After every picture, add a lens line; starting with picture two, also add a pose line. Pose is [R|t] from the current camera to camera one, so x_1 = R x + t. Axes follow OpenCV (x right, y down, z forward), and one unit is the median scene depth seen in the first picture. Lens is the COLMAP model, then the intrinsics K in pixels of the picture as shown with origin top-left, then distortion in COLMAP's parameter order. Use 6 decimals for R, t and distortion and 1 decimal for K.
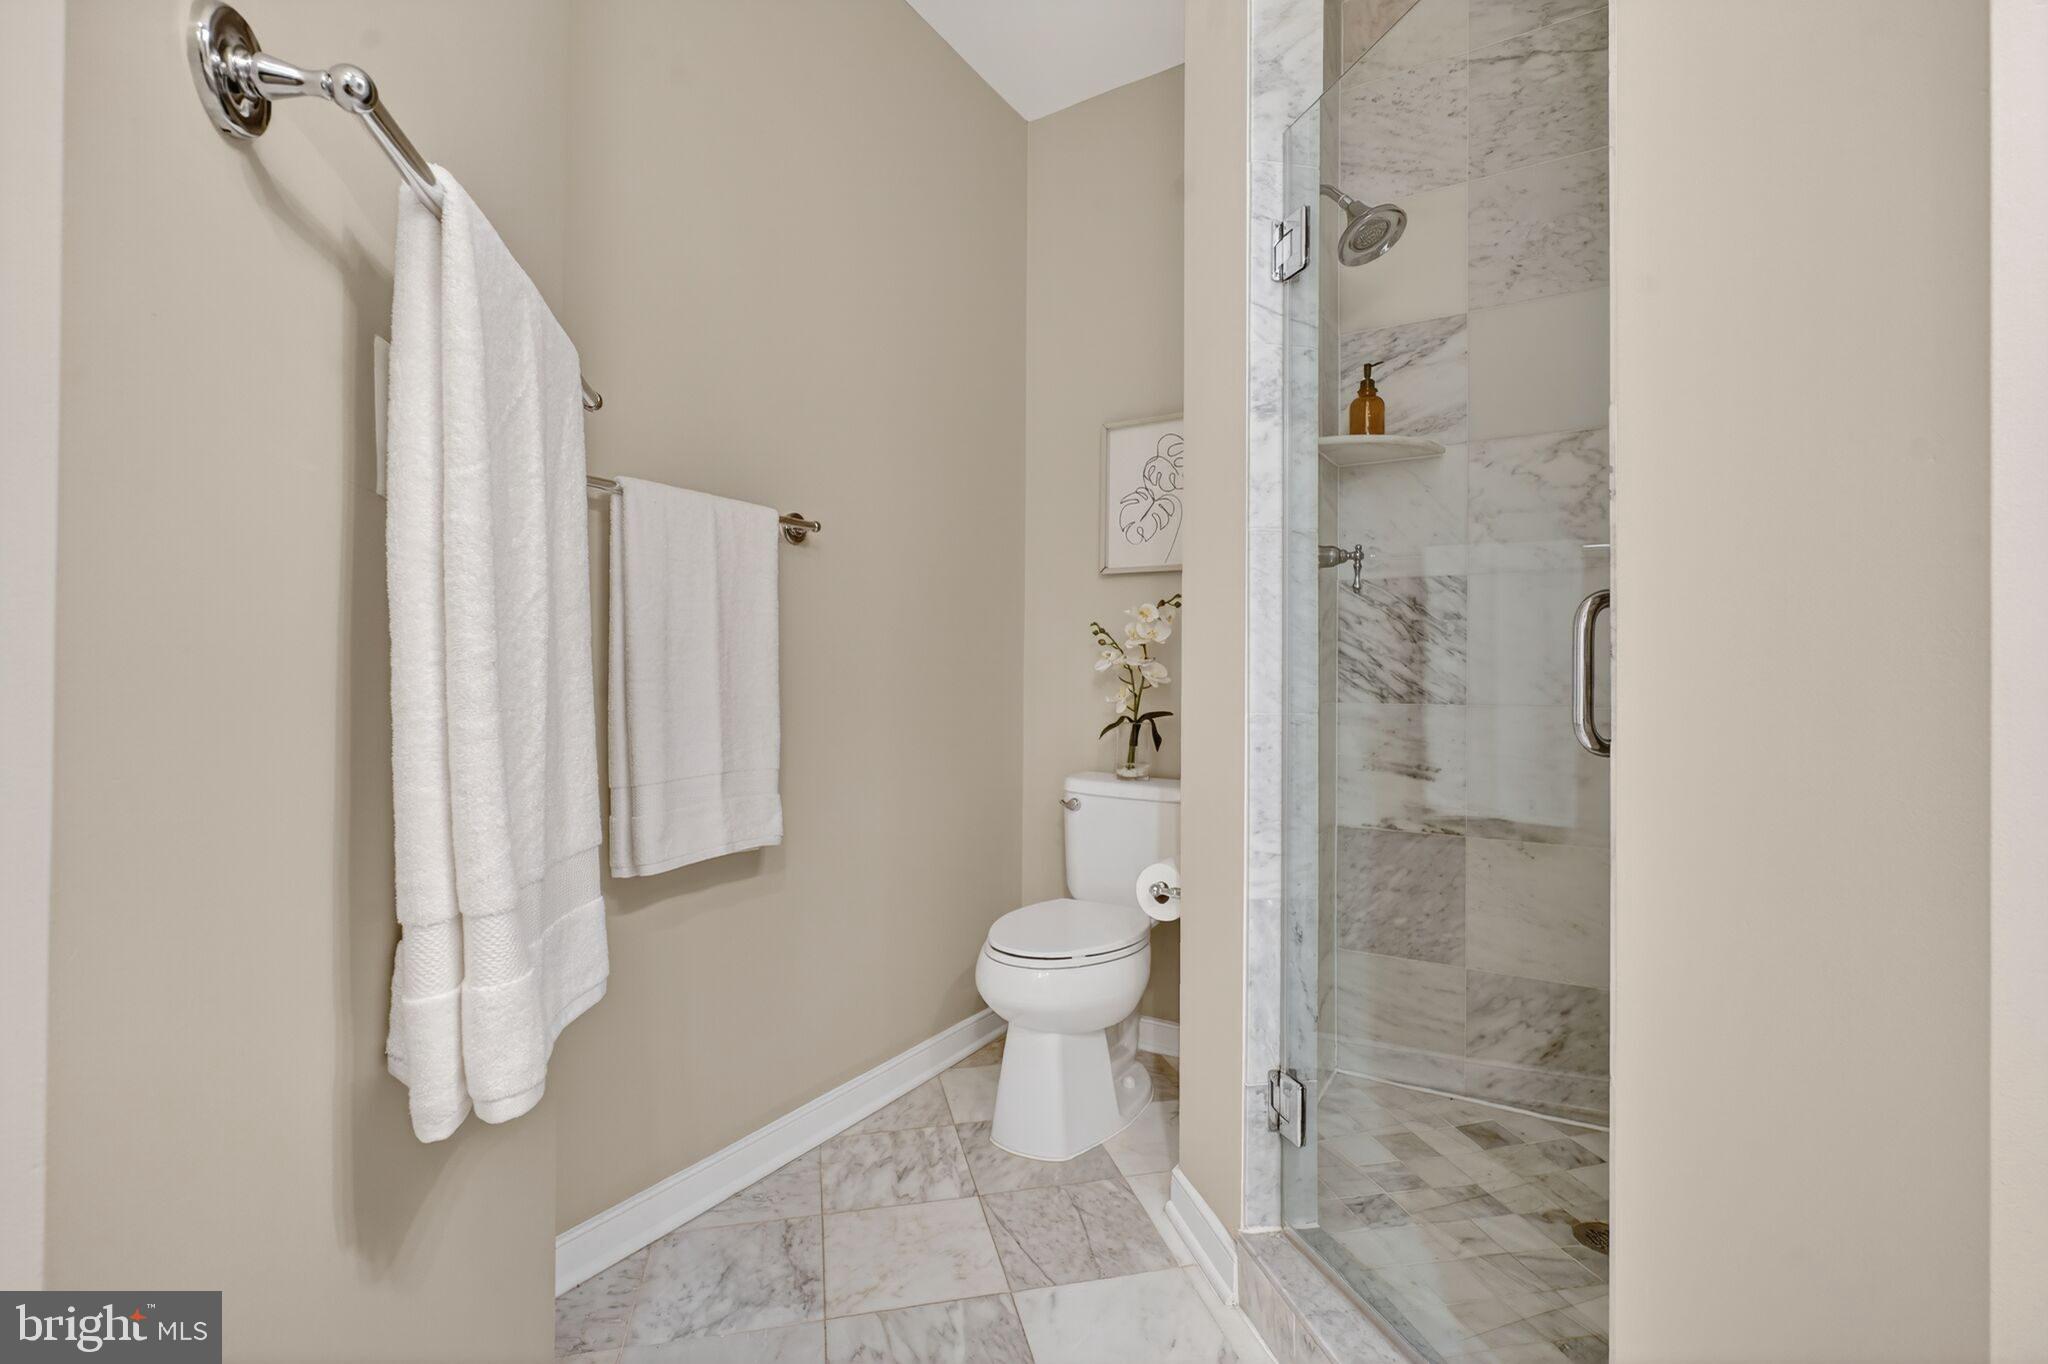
lens RADIAL K [[931.5, 0, 1038.0], [0, 931.5, 674.0], [0, 0, 1]] dist [-0.004036, 0.000415]
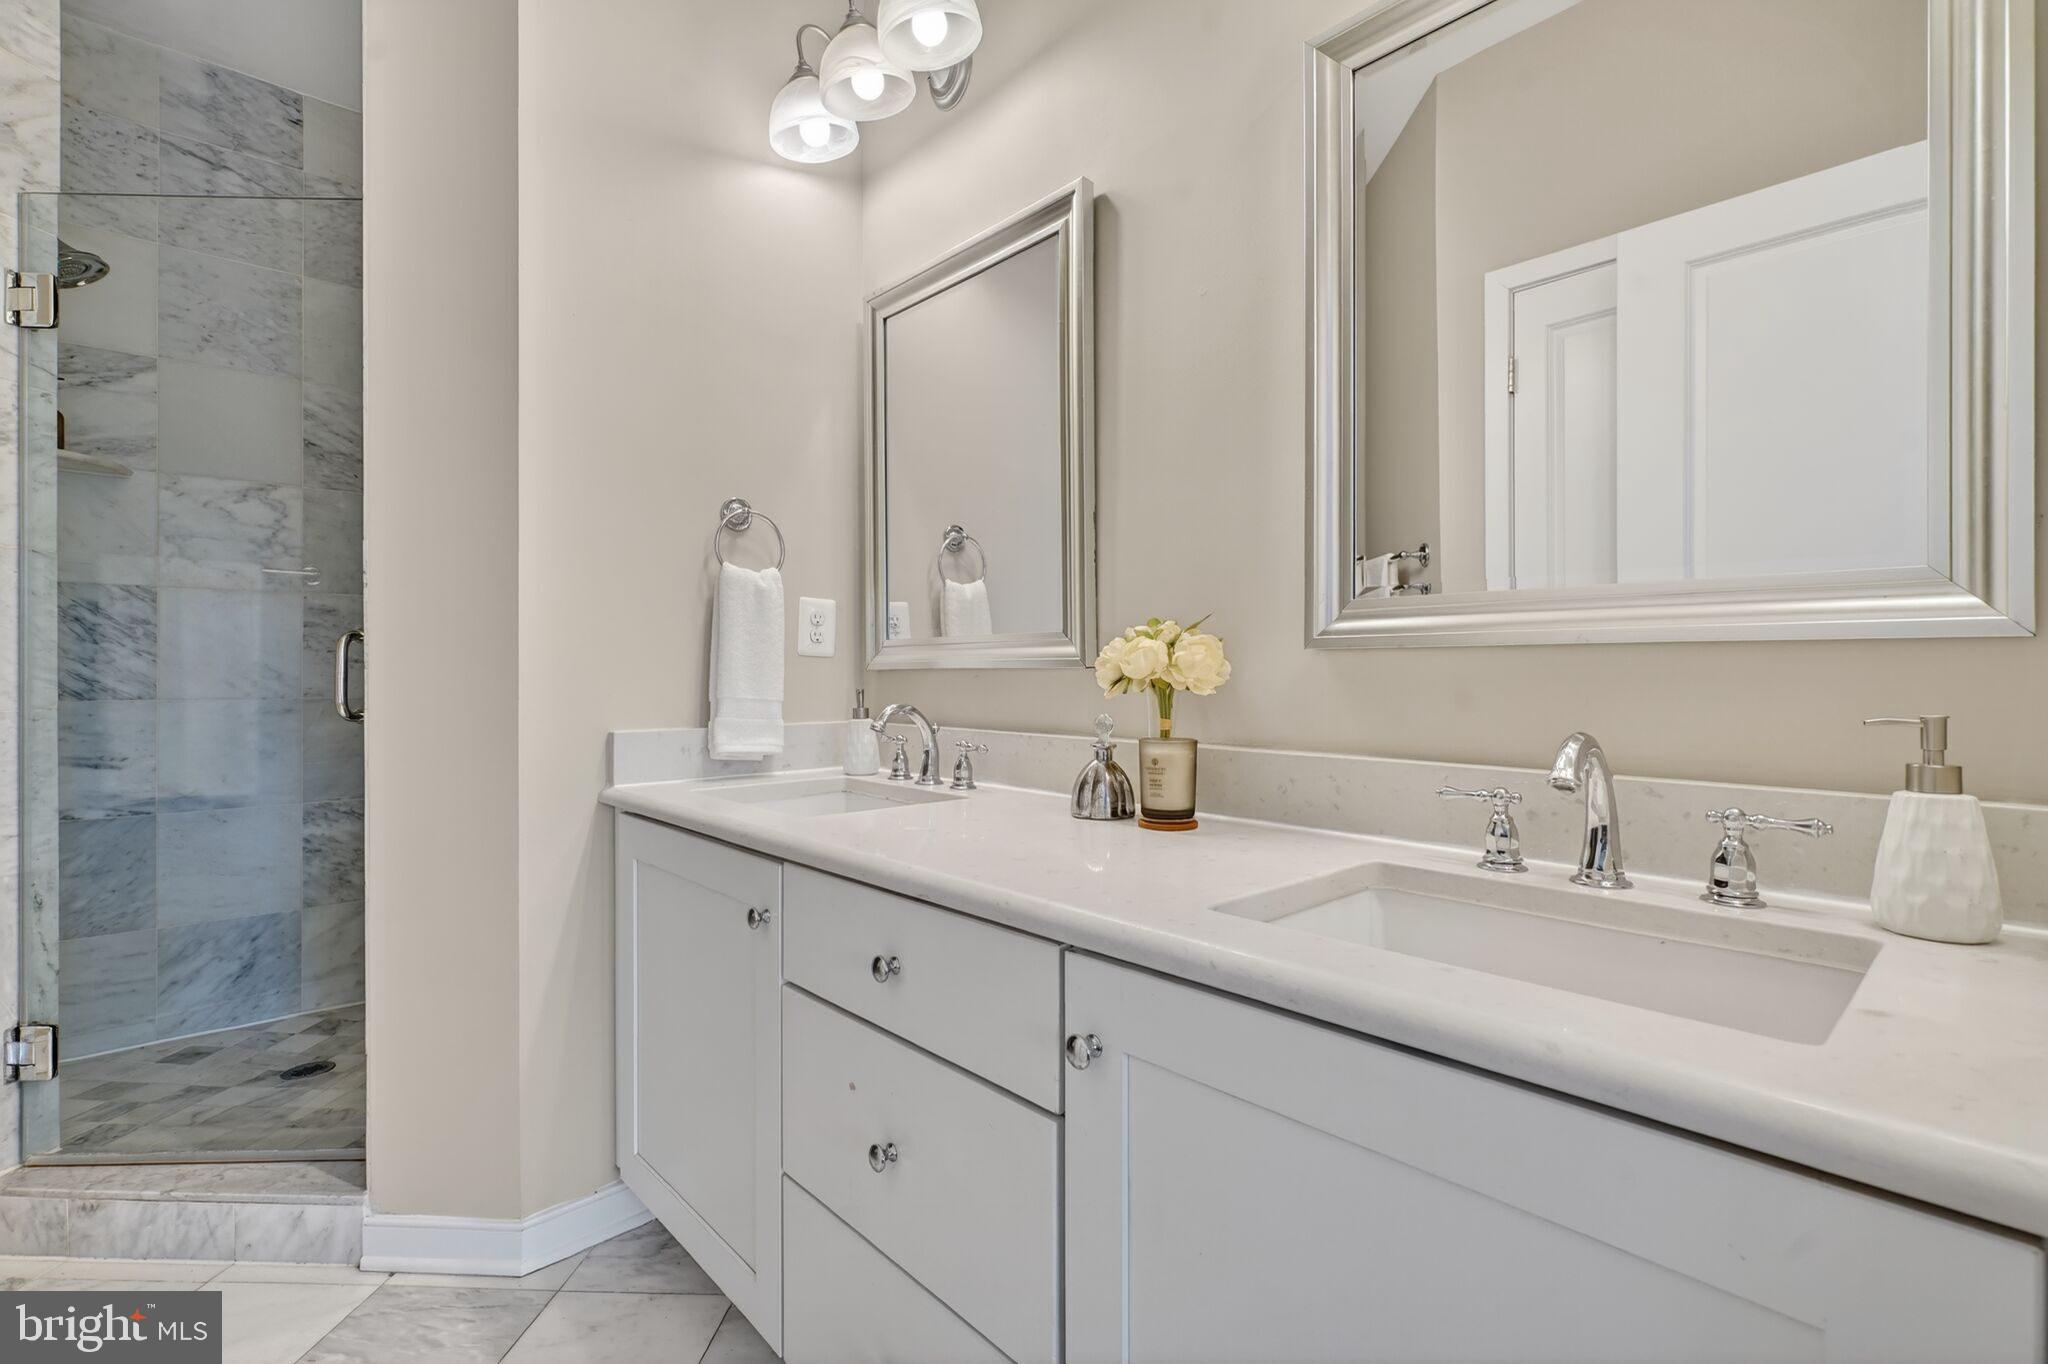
lens RADIAL K [[931.5, 0, 1038.0], [0, 931.5, 674.0], [0, 0, 1]] dist [-0.004036, 0.000415]
pose [[0.265628, -0.005403, 0.964061, -0.361999], [-0.003096, 0.999974, 0.006457, -0.009354], [-0.964071, -0.004700, 0.265604, -0.359457]]
